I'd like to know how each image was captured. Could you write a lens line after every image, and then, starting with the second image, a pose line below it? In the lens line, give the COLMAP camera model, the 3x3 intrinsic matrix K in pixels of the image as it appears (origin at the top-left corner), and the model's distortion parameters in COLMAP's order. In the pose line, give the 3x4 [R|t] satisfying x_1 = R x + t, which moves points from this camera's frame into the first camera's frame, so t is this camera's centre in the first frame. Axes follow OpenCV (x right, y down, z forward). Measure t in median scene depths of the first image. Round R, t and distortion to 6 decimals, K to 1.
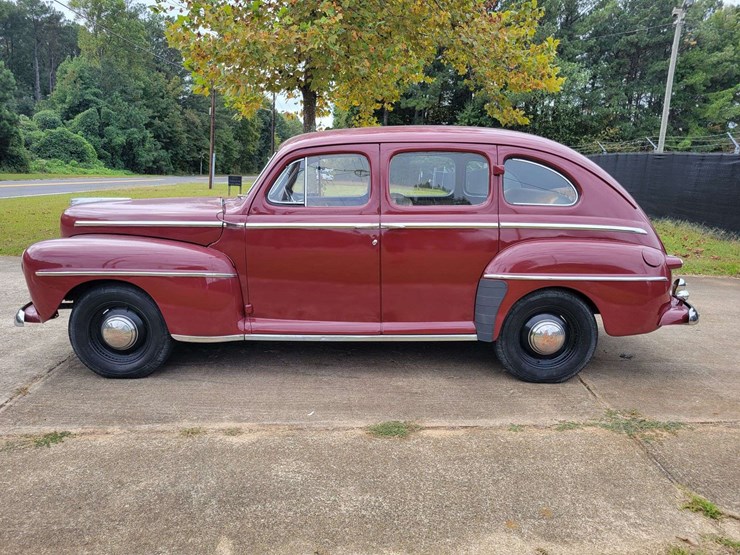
lens RADIAL K [[557.5, 0, 370.4], [0, 557.5, 273.9], [0, 0, 1]] dist [0.020041, -0.014553]
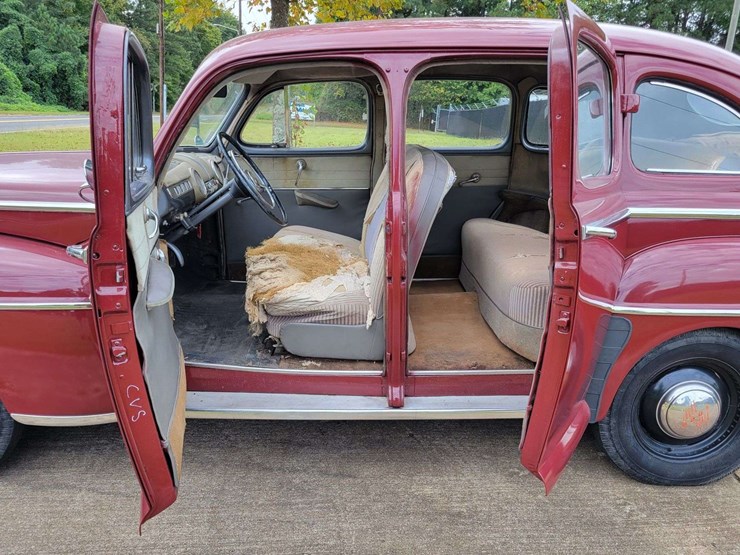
lens RADIAL K [[547.1, 0, 366.8], [0, 547.1, 285.1], [0, 0, 1]] dist [0.026624, -0.021723]
pose [[0.999791, -0.001501, 0.020403, -0.007328], [-0.001097, 0.991933, 0.126755, -0.028796], [-0.020428, -0.126751, 0.991724, 0.165540]]
